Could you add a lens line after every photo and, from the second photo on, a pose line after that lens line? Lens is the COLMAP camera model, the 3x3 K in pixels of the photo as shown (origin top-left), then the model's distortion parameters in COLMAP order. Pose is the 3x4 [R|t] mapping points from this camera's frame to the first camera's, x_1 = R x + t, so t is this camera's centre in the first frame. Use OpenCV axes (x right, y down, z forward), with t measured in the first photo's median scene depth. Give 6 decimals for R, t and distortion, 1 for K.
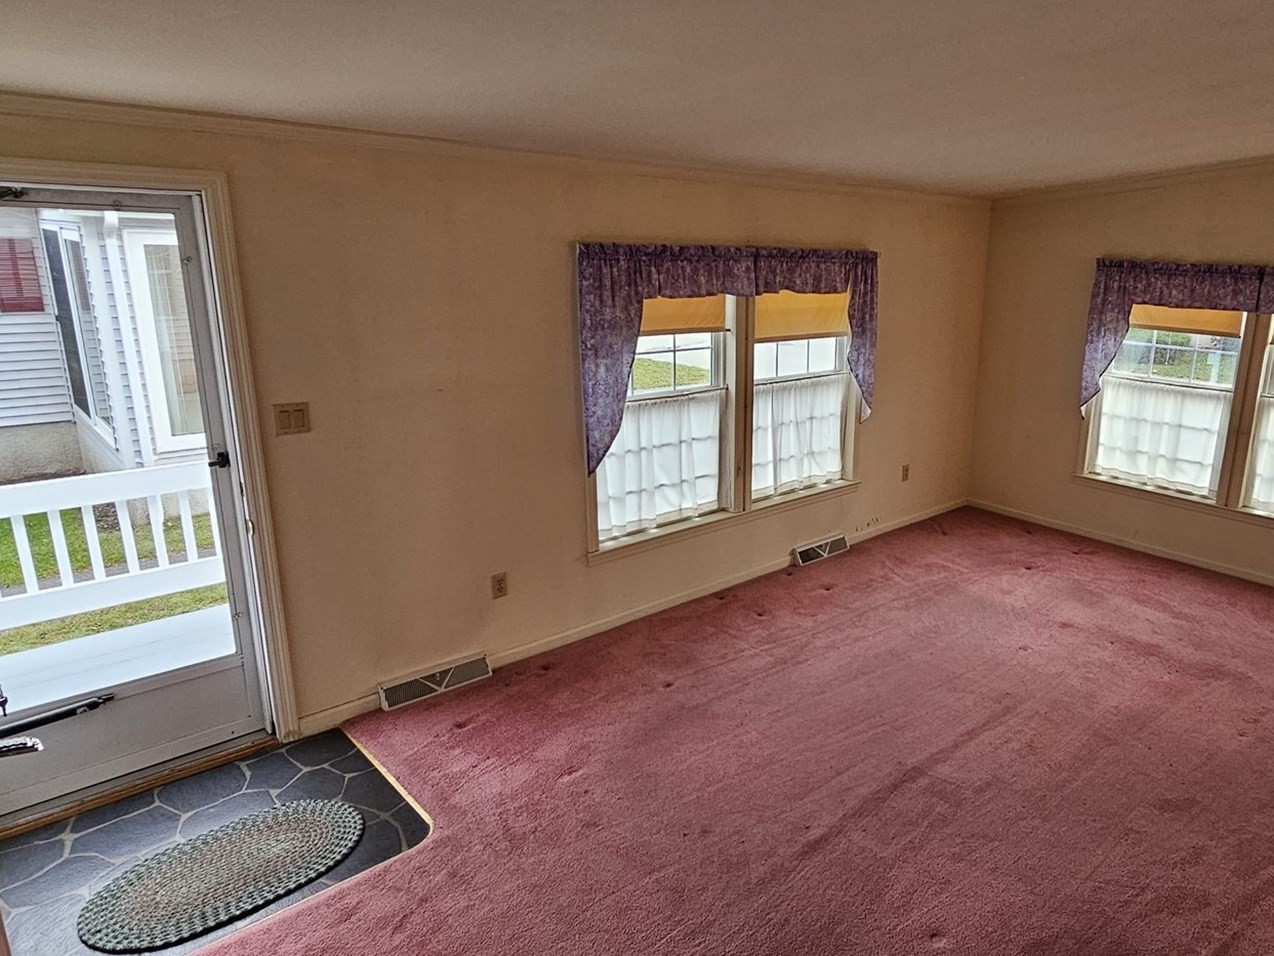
lens RADIAL K [[845.6, 0, 814.6], [0, 845.6, 468.6], [0, 0, 1]] dist [-0.004474, -0.002364]
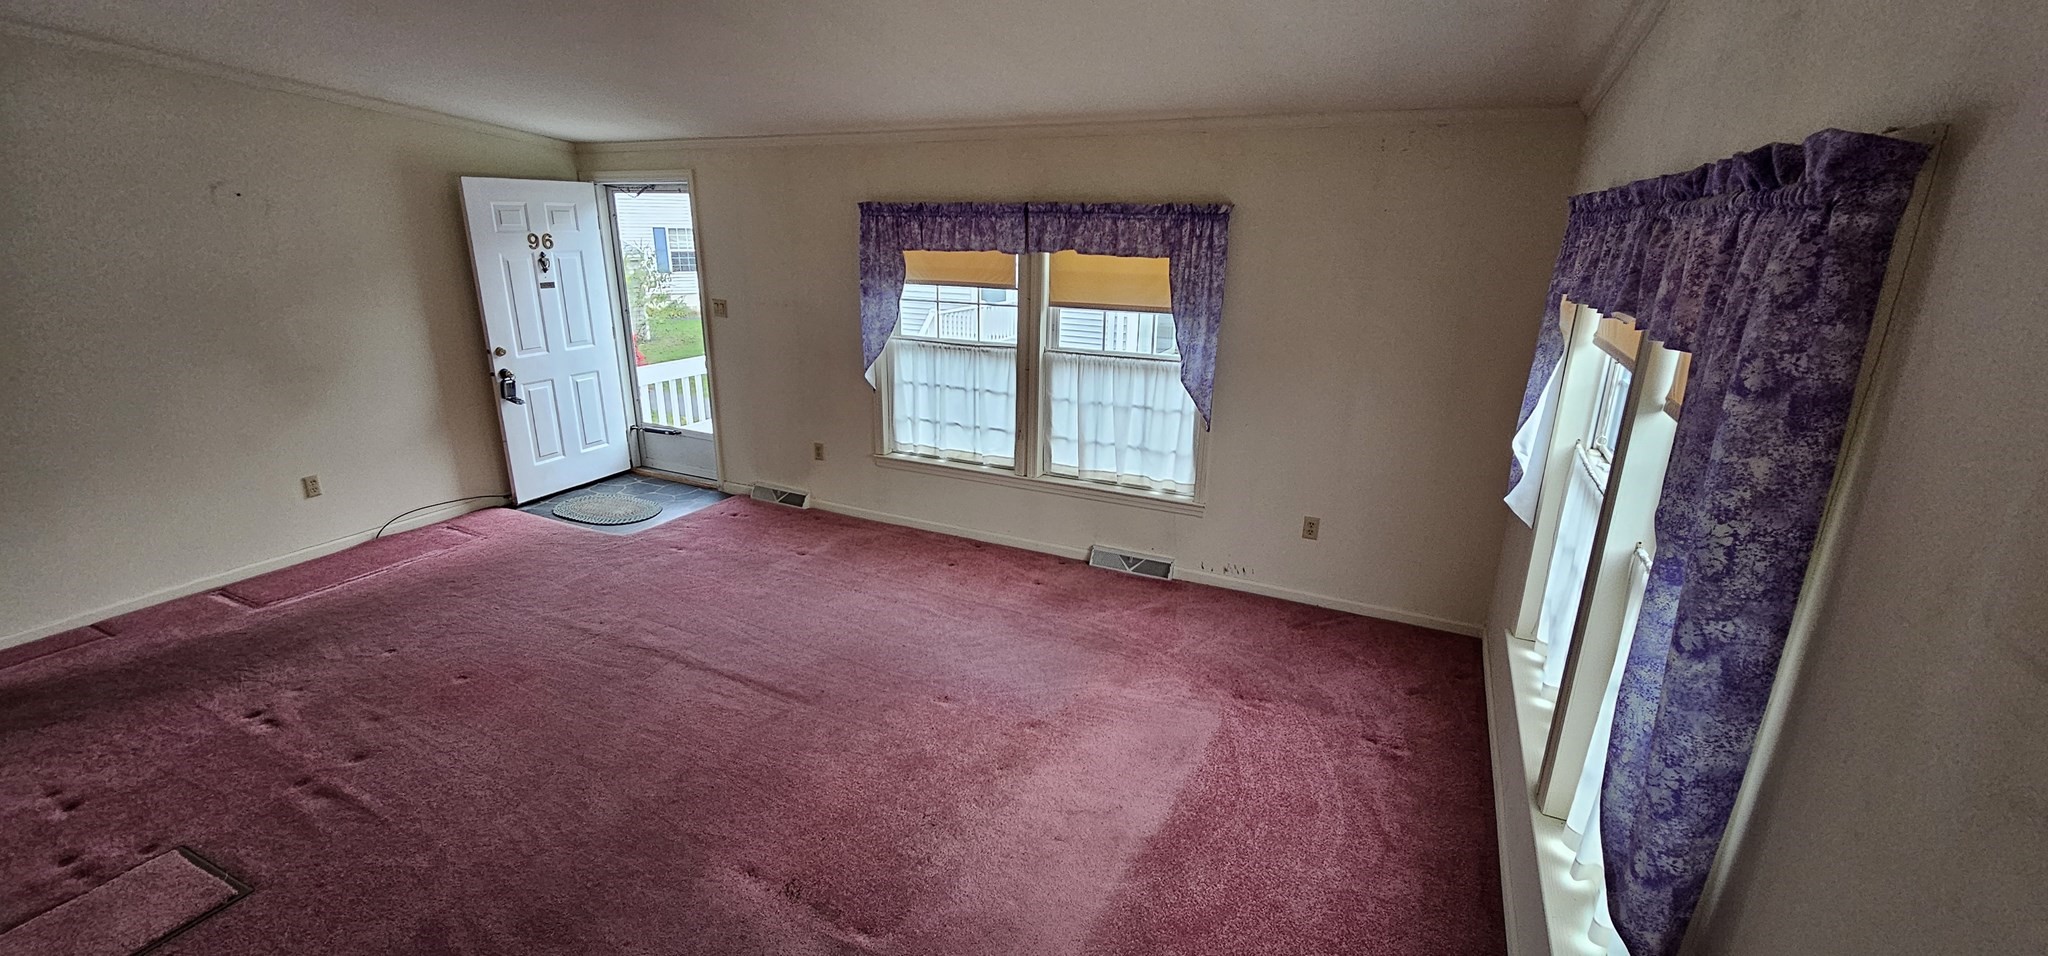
lens RADIAL K [[834.5, 0, 1024.0], [0, 834.5, 478.0], [0, 0, 1]] dist [-0.001787, -0.000314]
pose [[0.300355, 0.251922, -0.919958, 0.833105], [-0.247476, 0.952044, 0.179910, -0.126041], [0.921164, 0.173631, 0.348296, 0.679807]]
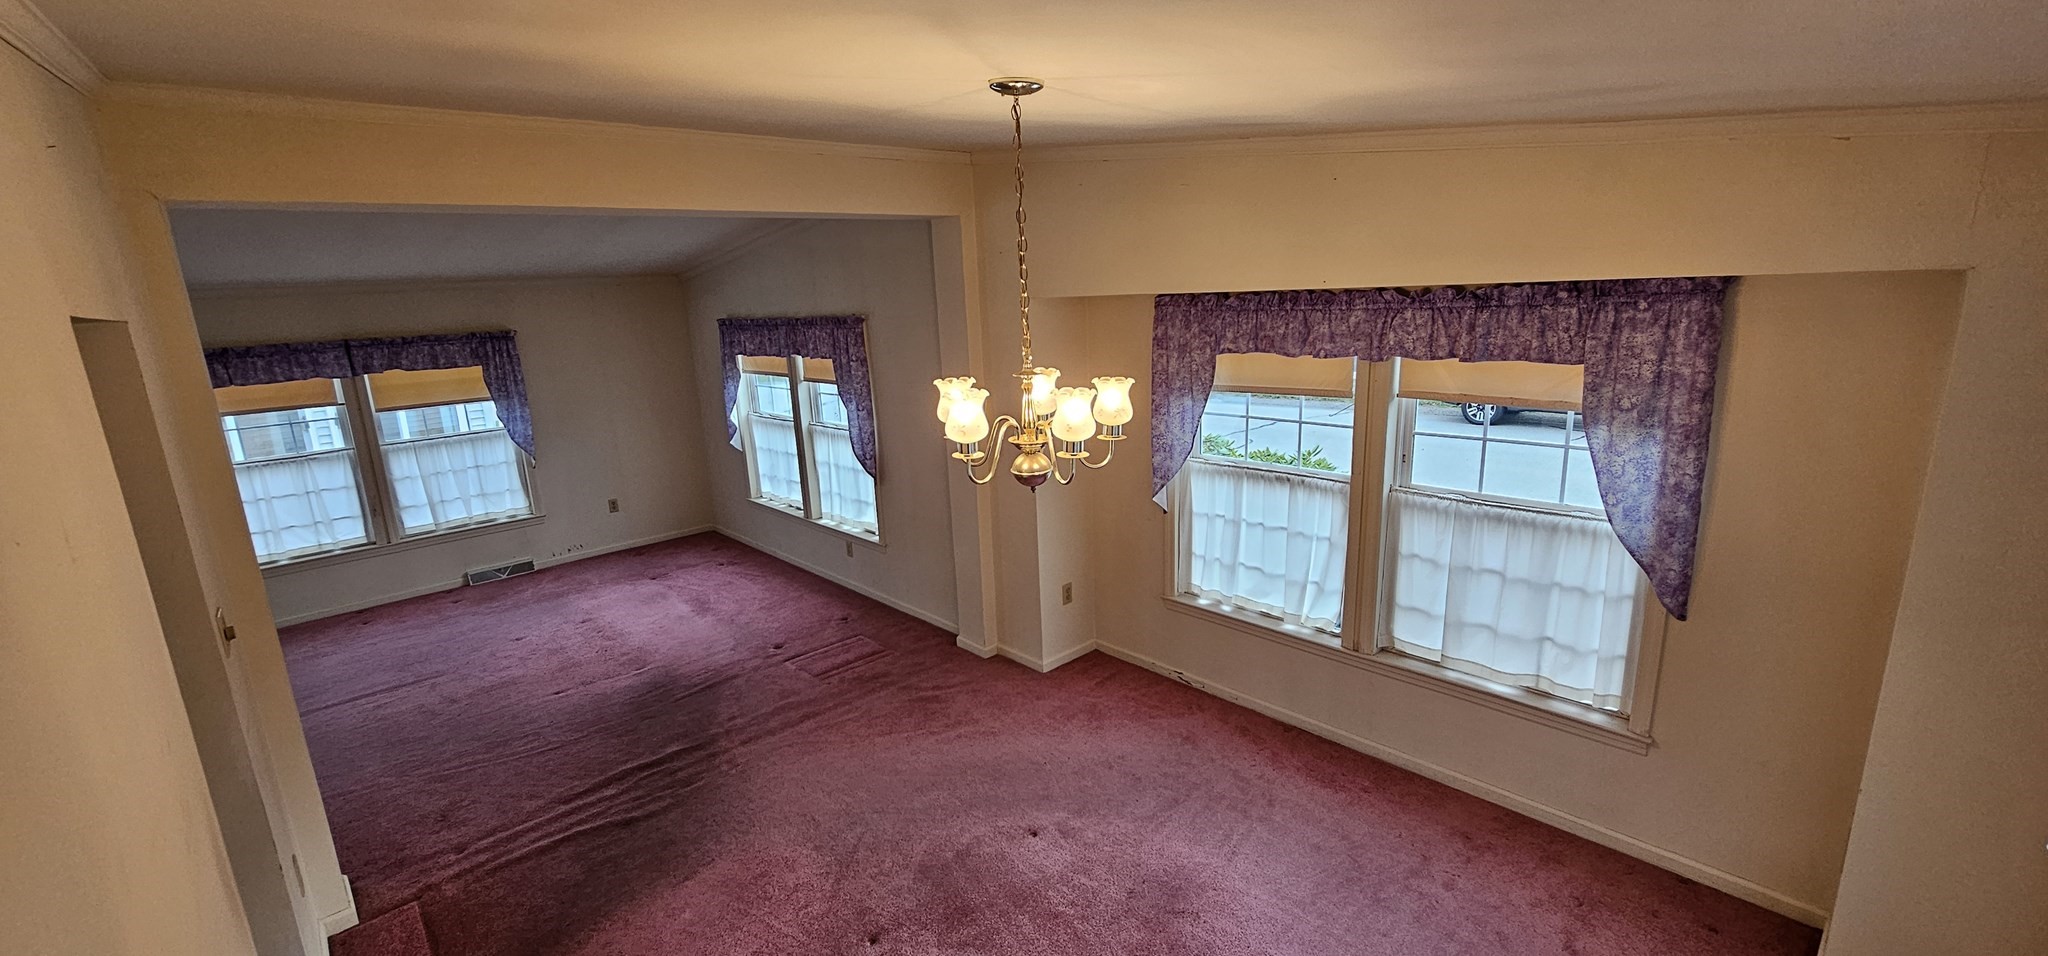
lens RADIAL K [[834.5, 0, 1024.0], [0, 834.5, 478.0], [0, 0, 1]] dist [-0.001787, -0.000314]
pose [[0.994354, -0.059875, -0.087603, 1.009416], [0.056887, 0.997723, -0.036222, 0.053174], [0.089572, 0.031034, 0.995497, -0.168671]]
